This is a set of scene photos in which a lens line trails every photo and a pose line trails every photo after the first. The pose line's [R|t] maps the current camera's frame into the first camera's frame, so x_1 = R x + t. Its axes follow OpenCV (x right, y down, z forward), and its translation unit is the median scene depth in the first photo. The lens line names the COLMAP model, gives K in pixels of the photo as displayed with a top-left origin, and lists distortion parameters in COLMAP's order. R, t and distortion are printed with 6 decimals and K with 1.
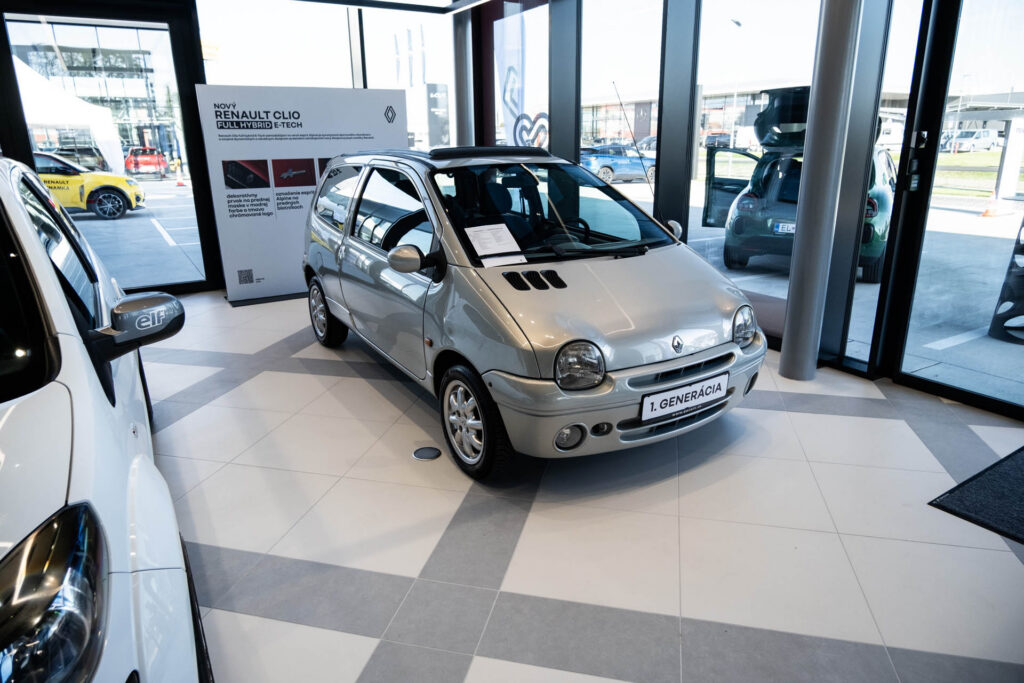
lens RADIAL K [[645.0, 0, 512.7], [0, 645.0, 328.3], [0, 0, 1]] dist [-0.007097, -0.003321]
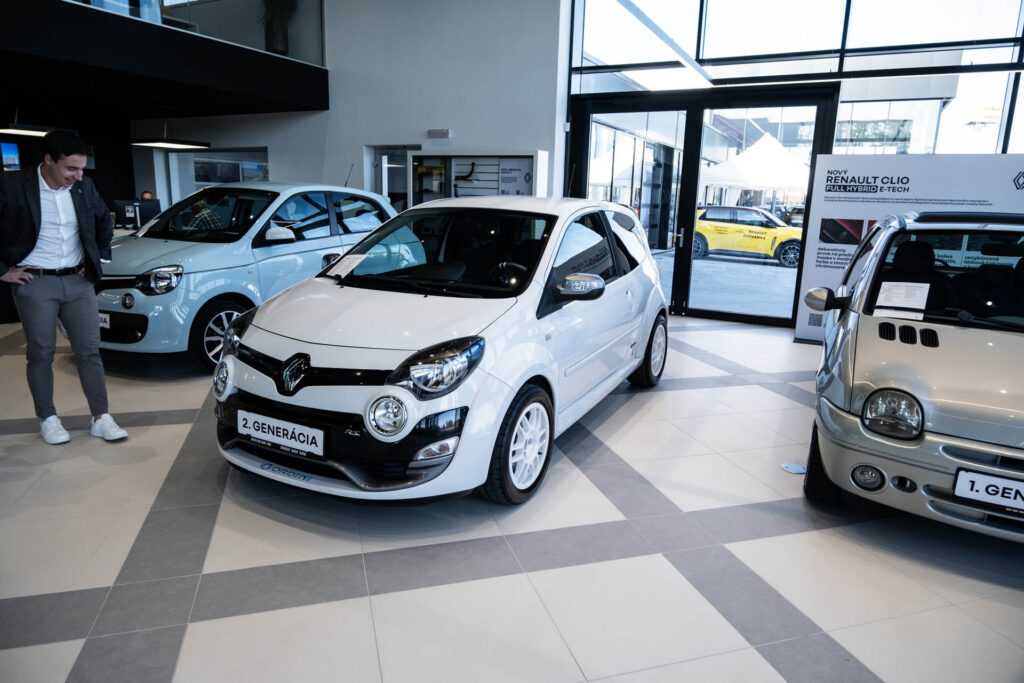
lens RADIAL K [[645.0, 0, 512.7], [0, 645.0, 328.3], [0, 0, 1]] dist [-0.007097, -0.003321]
pose [[0.505831, 0.195222, -0.840252, 0.279649], [-0.274308, 0.959898, 0.057887, 0.014753], [0.817857, 0.201207, 0.539098, -0.038119]]
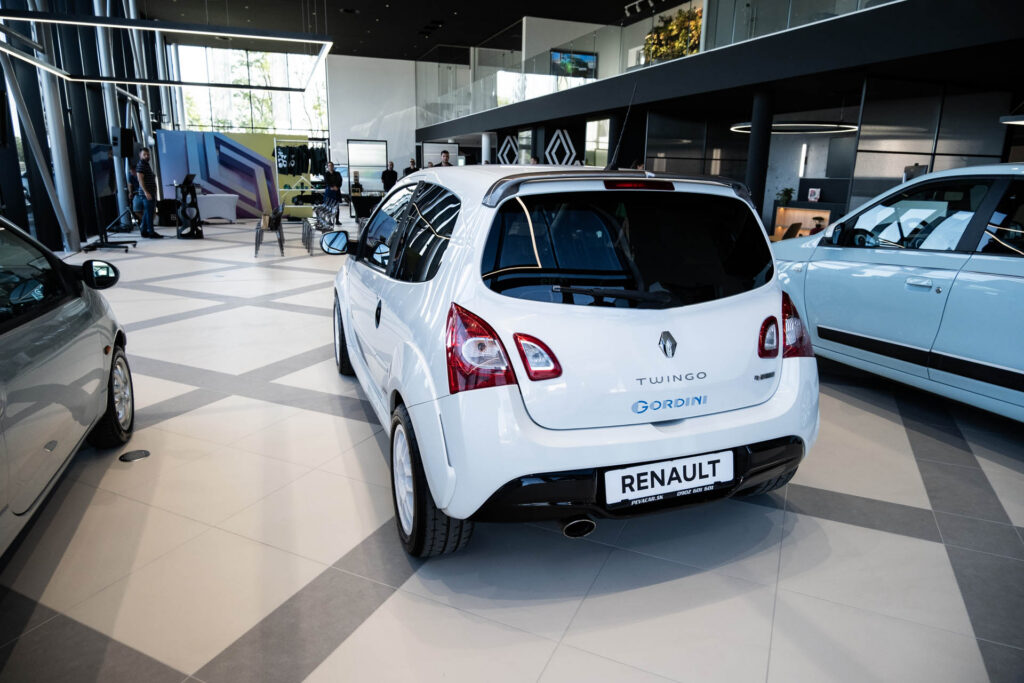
lens RADIAL K [[645.0, 0, 512.7], [0, 645.0, 328.3], [0, 0, 1]] dist [-0.007097, -0.003321]
pose [[-0.979115, -0.056023, 0.195438, -0.487006], [0.047141, 0.872528, 0.486284, -0.240543], [-0.197768, 0.485341, -0.851664, 0.885226]]
